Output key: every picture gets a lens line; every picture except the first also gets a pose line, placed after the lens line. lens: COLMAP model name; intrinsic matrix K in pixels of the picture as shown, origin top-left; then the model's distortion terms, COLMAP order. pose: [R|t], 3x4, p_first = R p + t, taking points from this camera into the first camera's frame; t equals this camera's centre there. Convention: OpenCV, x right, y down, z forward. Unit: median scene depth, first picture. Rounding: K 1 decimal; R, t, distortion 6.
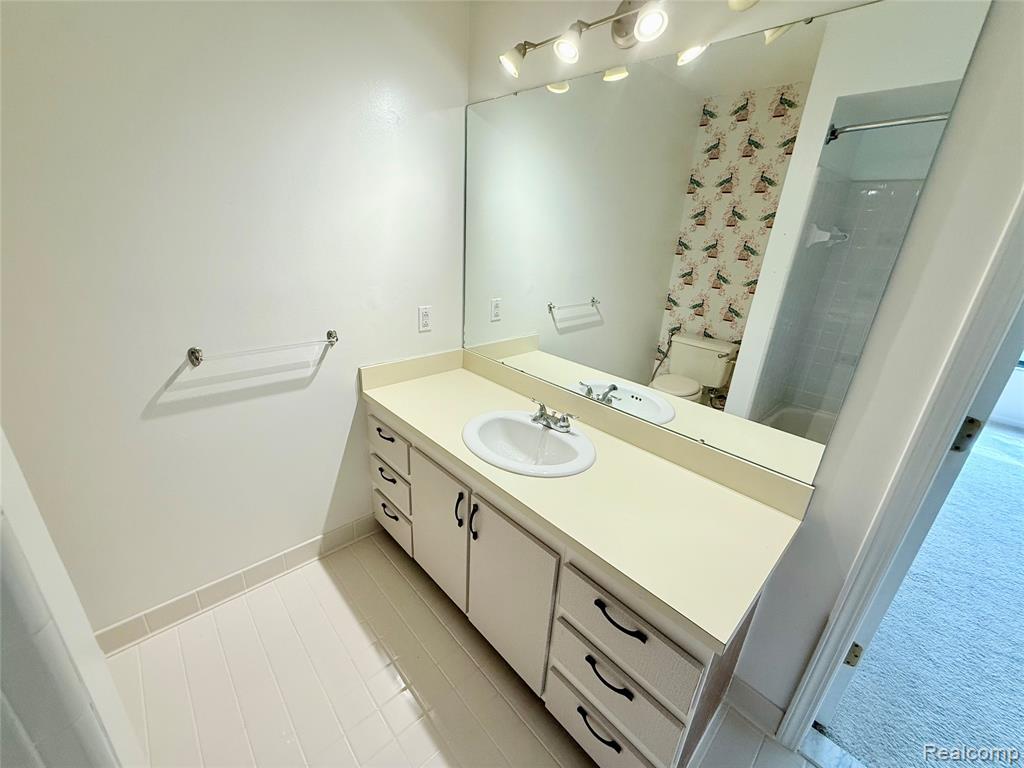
lens RADIAL K [[409.3, 0, 510.2], [0, 409.3, 381.5], [0, 0, 1]] dist [-0.000791, 0.000333]
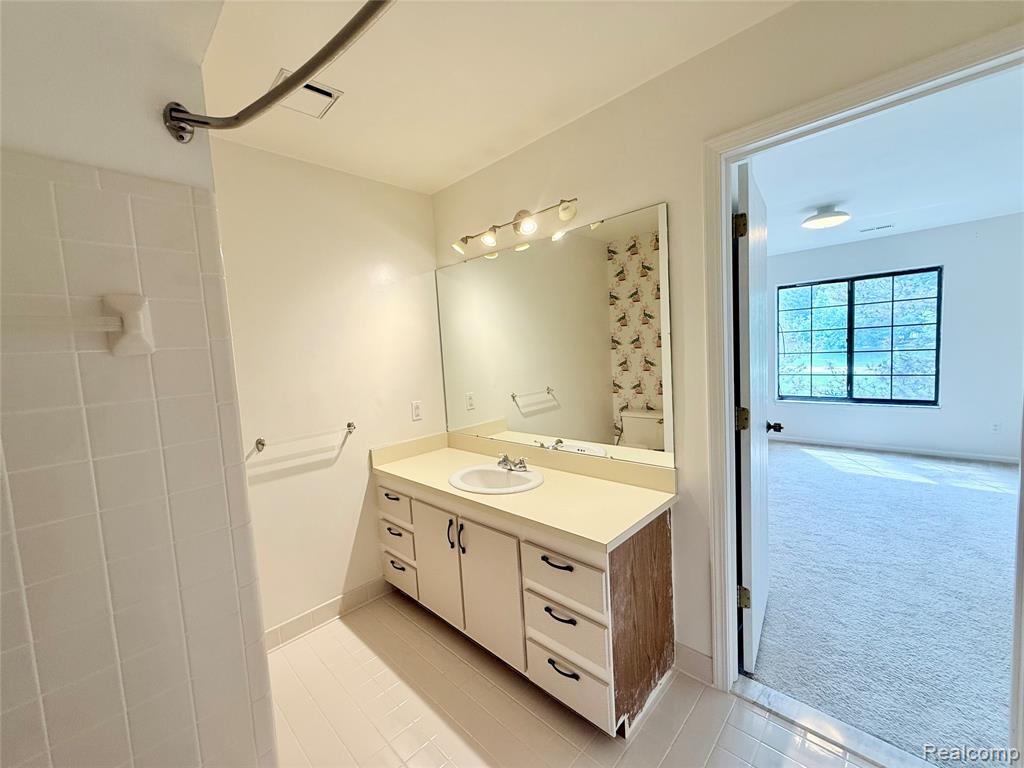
lens RADIAL K [[409.3, 0, 510.2], [0, 409.3, 381.5], [0, 0, 1]] dist [-0.000791, 0.000333]
pose [[0.992396, -0.116999, 0.038224, 0.065828], [0.123020, 0.952903, -0.277202, 0.191068], [-0.003991, 0.279797, 0.960051, -0.372204]]
